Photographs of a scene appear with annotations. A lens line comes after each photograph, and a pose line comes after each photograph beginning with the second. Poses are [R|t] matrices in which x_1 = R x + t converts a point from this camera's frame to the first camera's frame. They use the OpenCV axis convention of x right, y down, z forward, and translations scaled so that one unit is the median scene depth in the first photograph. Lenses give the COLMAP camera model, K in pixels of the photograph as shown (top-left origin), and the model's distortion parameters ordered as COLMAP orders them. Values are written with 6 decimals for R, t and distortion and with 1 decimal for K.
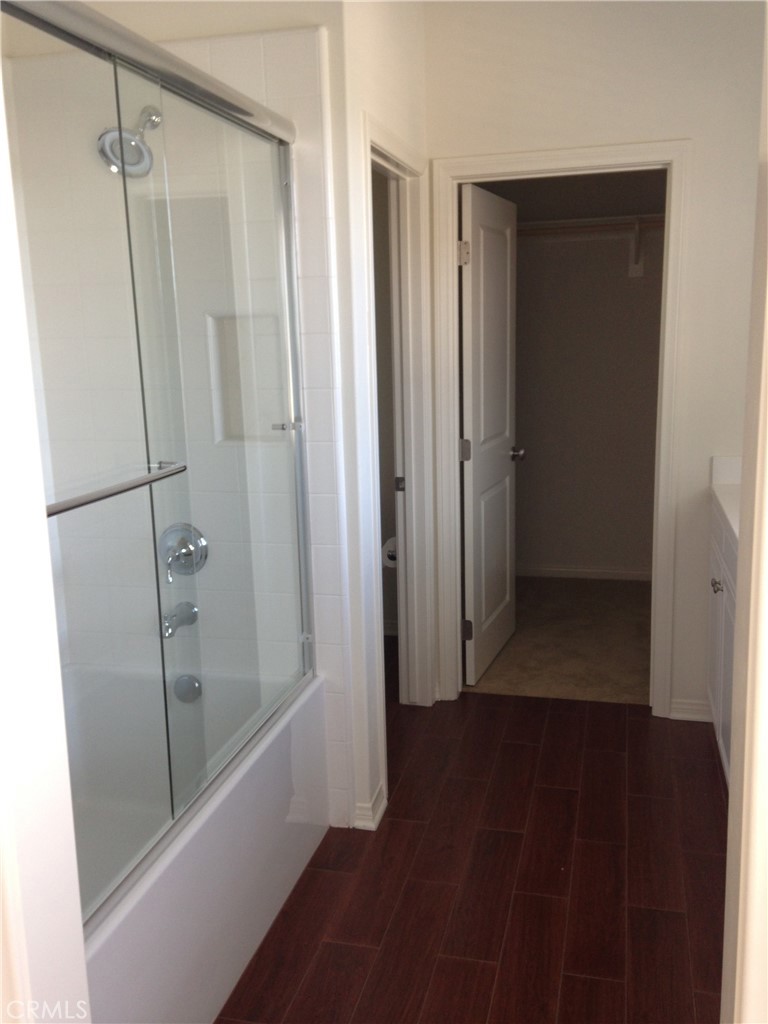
lens RADIAL K [[943.5, 0, 384.0], [0, 943.5, 512.0], [0, 0, 1]] dist [0.230648, -0.387779]
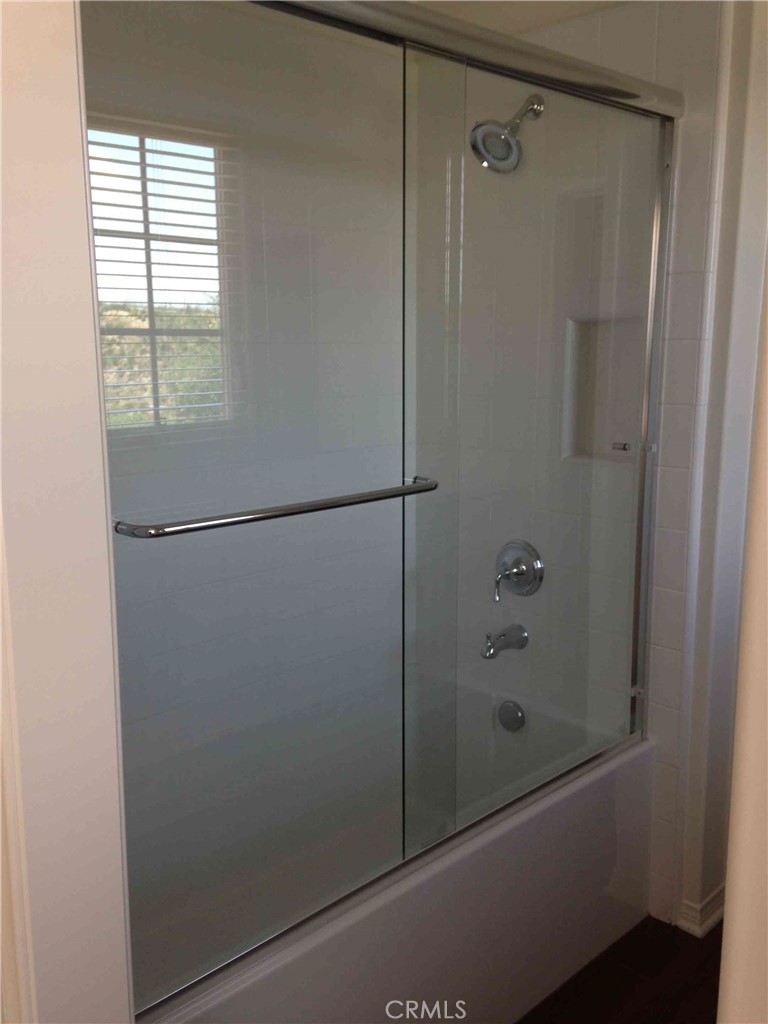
lens RADIAL K [[943.5, 0, 384.0], [0, 943.5, 512.0], [0, 0, 1]] dist [0.230648, -0.387779]
pose [[0.860639, 0.118355, -0.495270, 0.137394], [-0.119379, 0.992404, 0.029710, -0.028816], [0.495025, 0.033555, 0.868231, 0.126892]]
